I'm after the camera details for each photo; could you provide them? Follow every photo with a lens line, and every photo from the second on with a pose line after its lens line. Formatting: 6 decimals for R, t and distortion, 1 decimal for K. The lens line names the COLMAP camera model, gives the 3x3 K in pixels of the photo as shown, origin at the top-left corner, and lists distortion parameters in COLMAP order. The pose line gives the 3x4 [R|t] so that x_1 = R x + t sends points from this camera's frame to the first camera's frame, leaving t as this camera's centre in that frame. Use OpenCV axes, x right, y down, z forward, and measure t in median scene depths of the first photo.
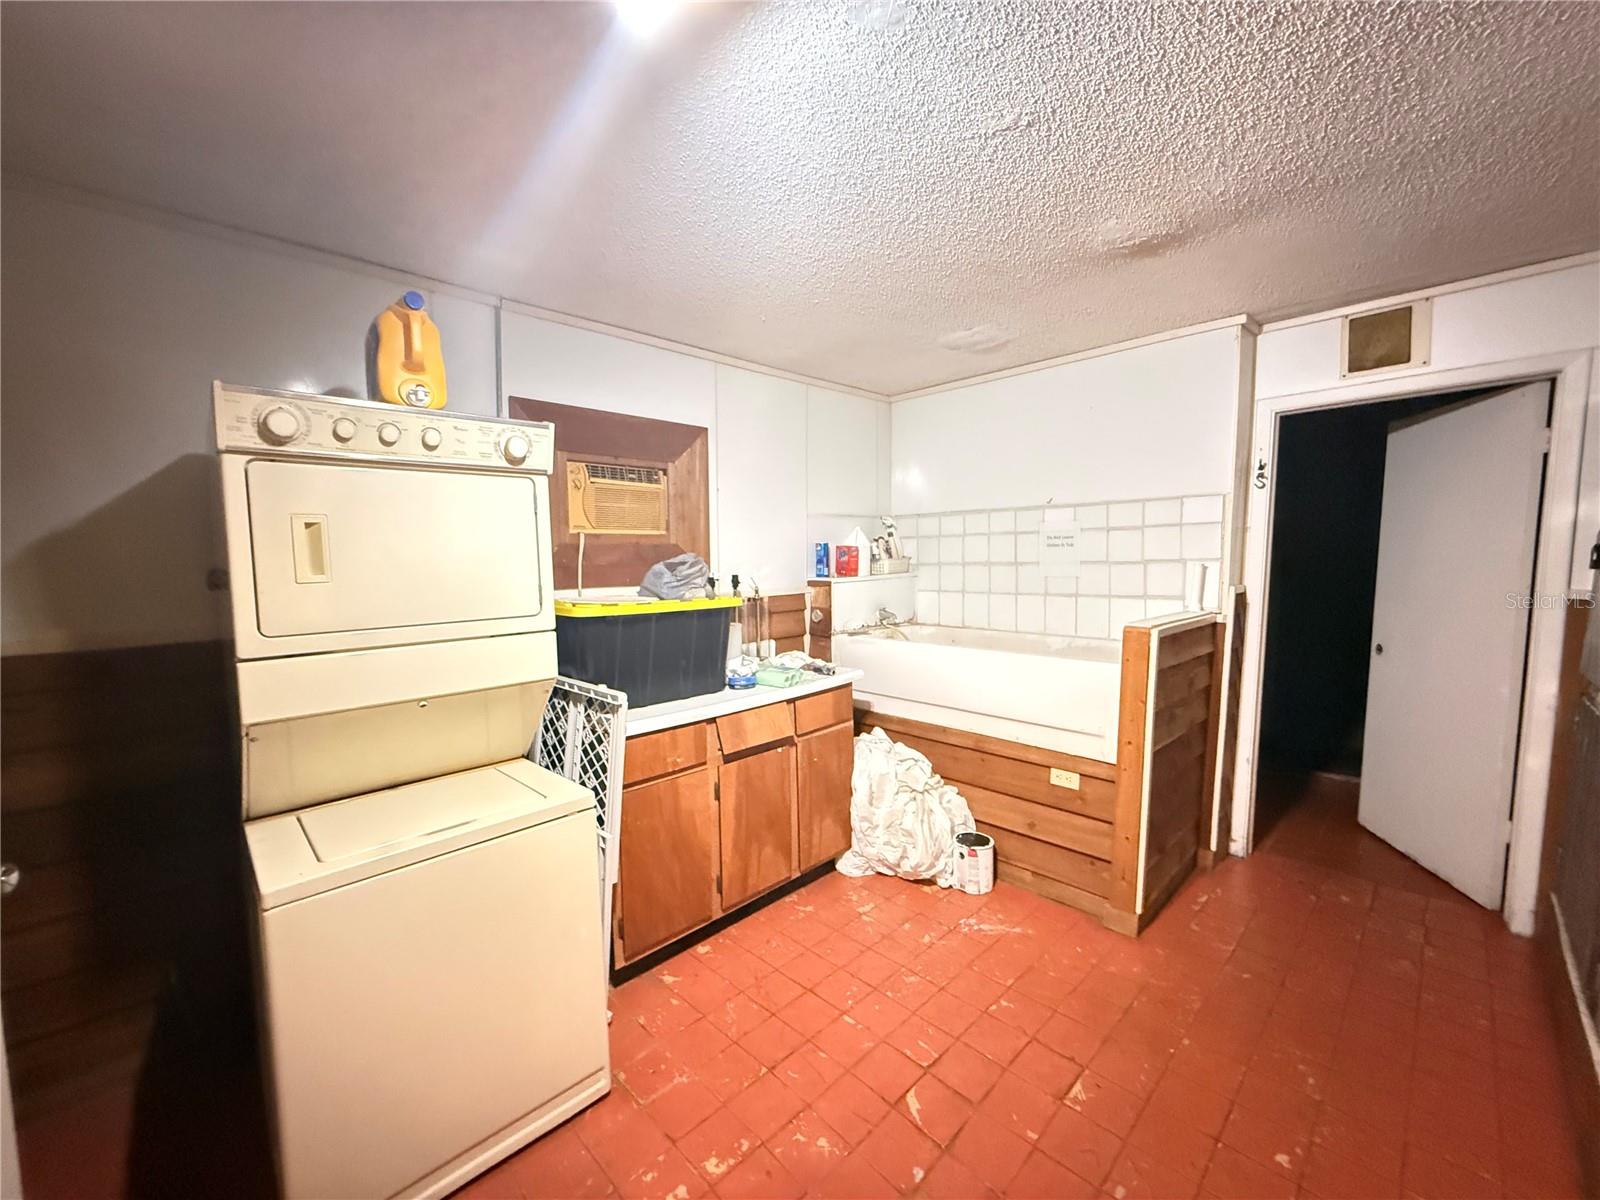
lens RADIAL K [[641.4, 0, 799.7], [0, 641.4, 600.9], [0, 0, 1]] dist [0.001486, 0.000393]
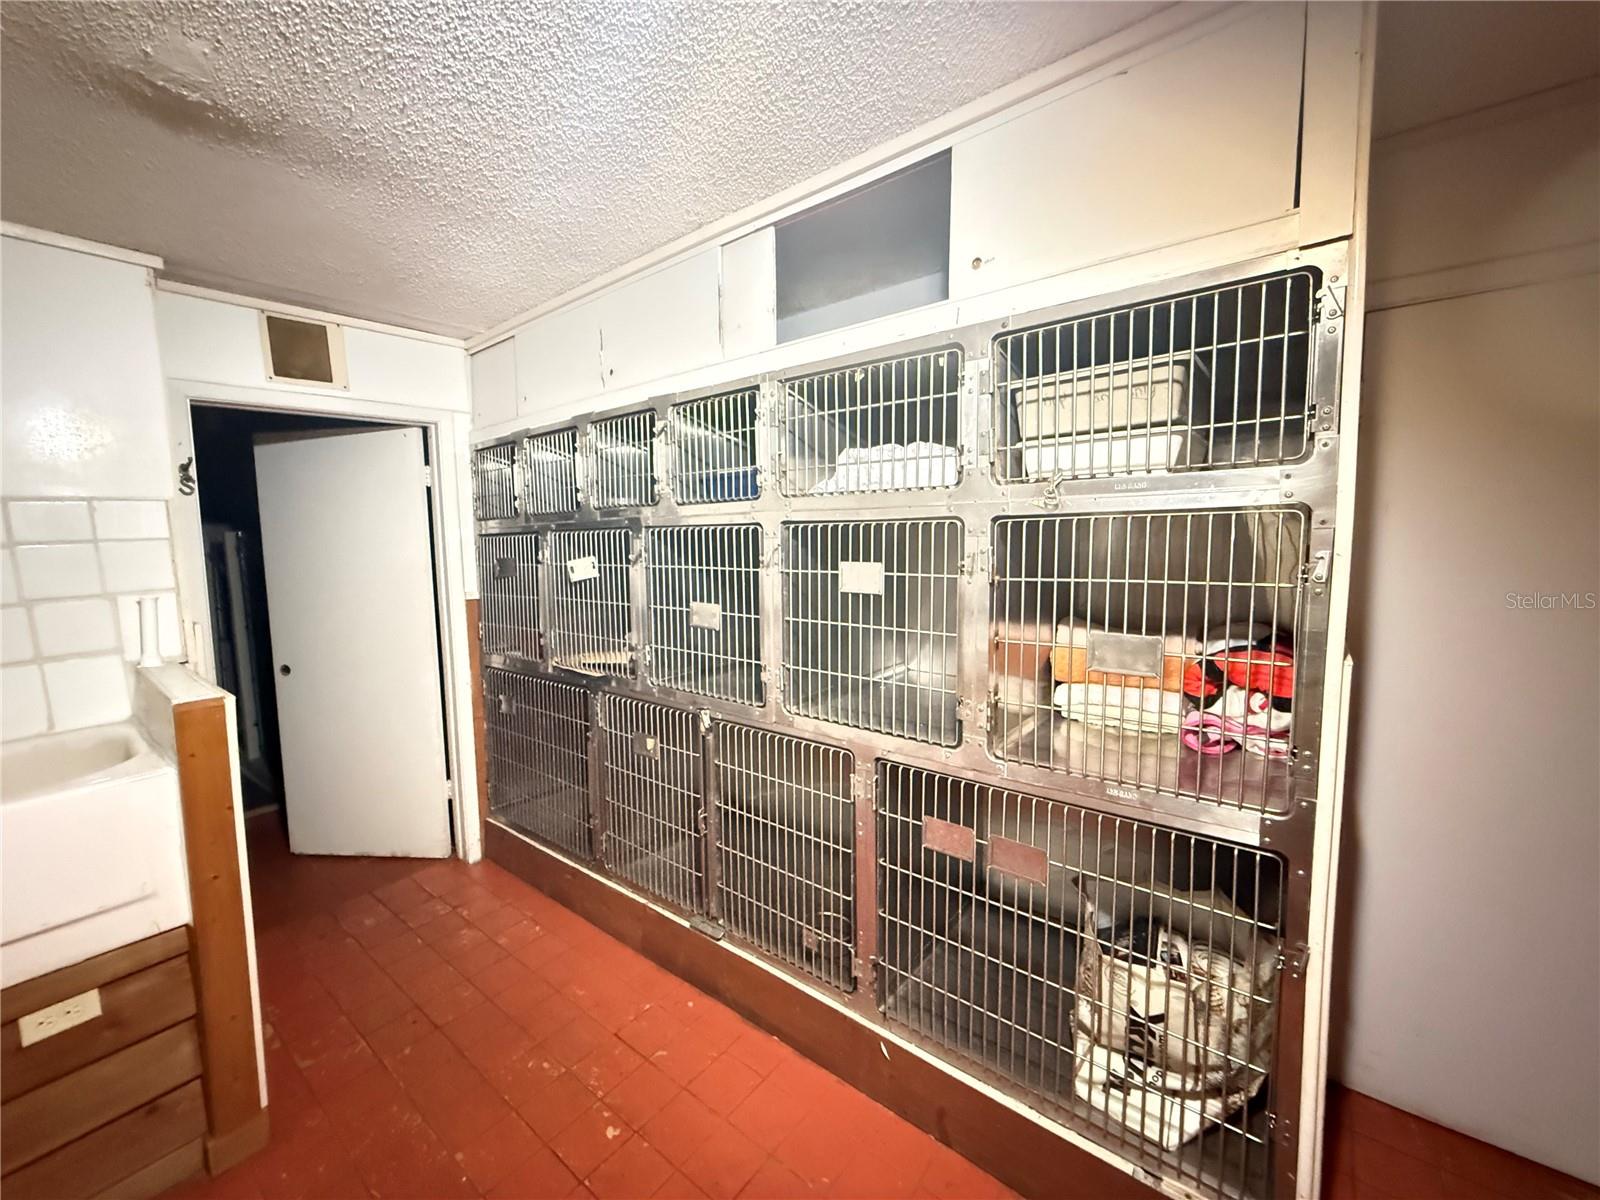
lens RADIAL K [[641.4, 0, 796.7], [0, 641.4, 594.8], [0, 0, 1]] dist [0.001486, 0.000393]
pose [[-0.125056, -0.081595, 0.988789, -0.167955], [0.107446, 0.989637, 0.095254, -0.056355], [-0.986315, 0.118154, -0.114993, 0.424461]]
